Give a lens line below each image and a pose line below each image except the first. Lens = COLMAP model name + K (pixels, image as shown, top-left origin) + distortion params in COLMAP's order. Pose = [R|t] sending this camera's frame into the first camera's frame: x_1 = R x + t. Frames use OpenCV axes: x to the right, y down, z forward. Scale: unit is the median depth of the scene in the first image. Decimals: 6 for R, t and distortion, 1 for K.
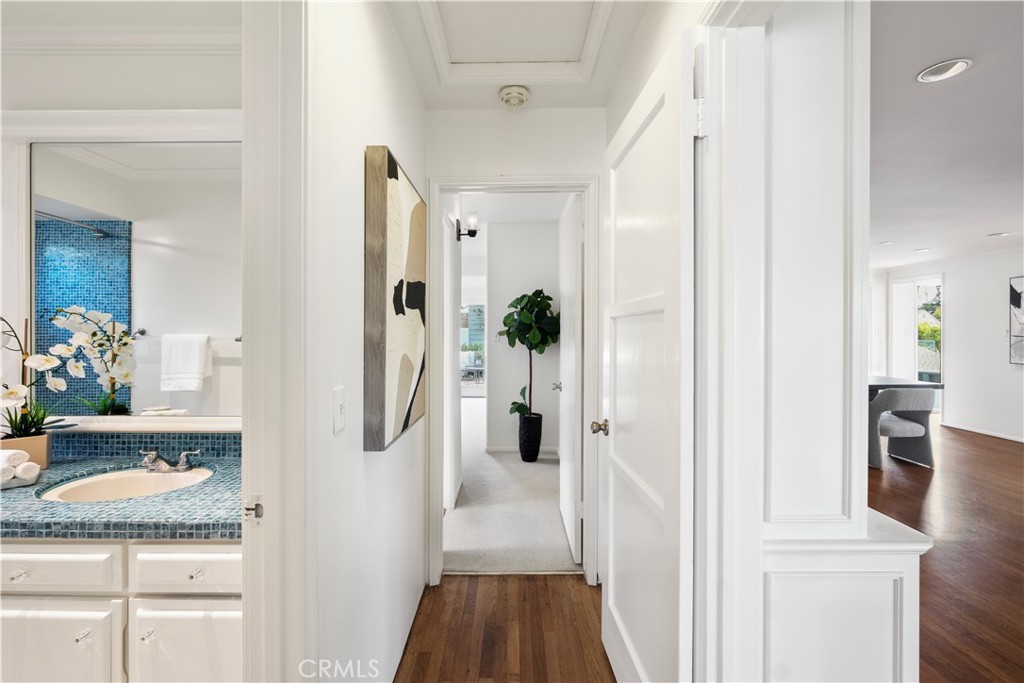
lens RADIAL K [[448.8, 0, 512.4], [0, 448.8, 332.9], [0, 0, 1]] dist [0.000568, -0.001265]
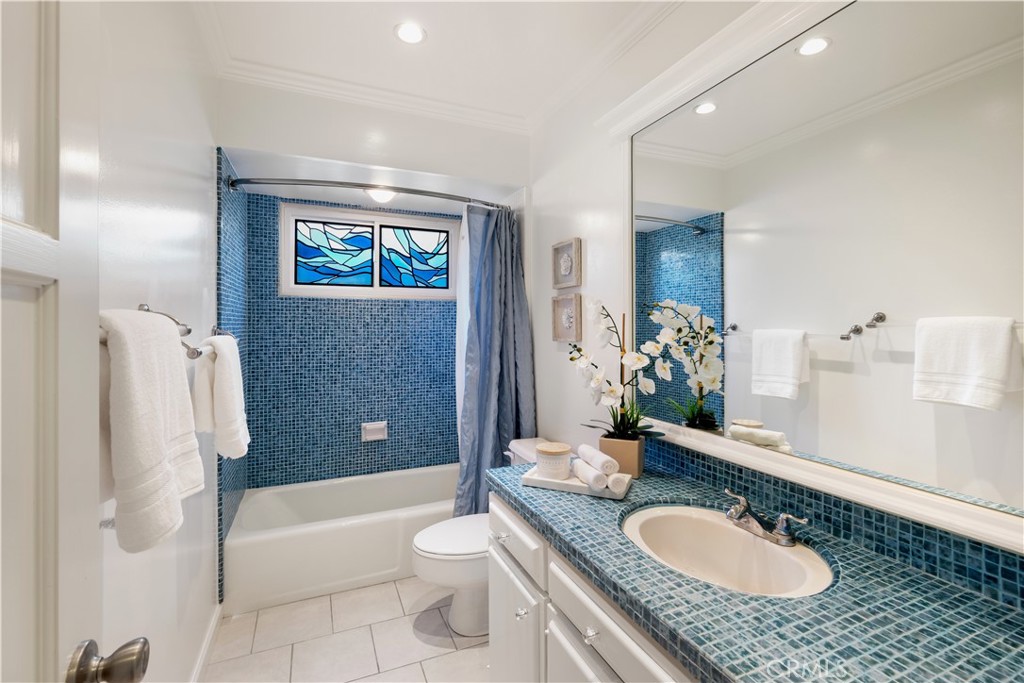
lens RADIAL K [[448.8, 0, 510.9], [0, 448.8, 324.2], [0, 0, 1]] dist [0.000568, -0.001265]
pose [[0.400781, -0.007919, -0.916140, -0.280720], [0.000437, 0.999964, -0.008452, -0.001176], [0.916174, 0.002987, 0.400770, 0.363304]]
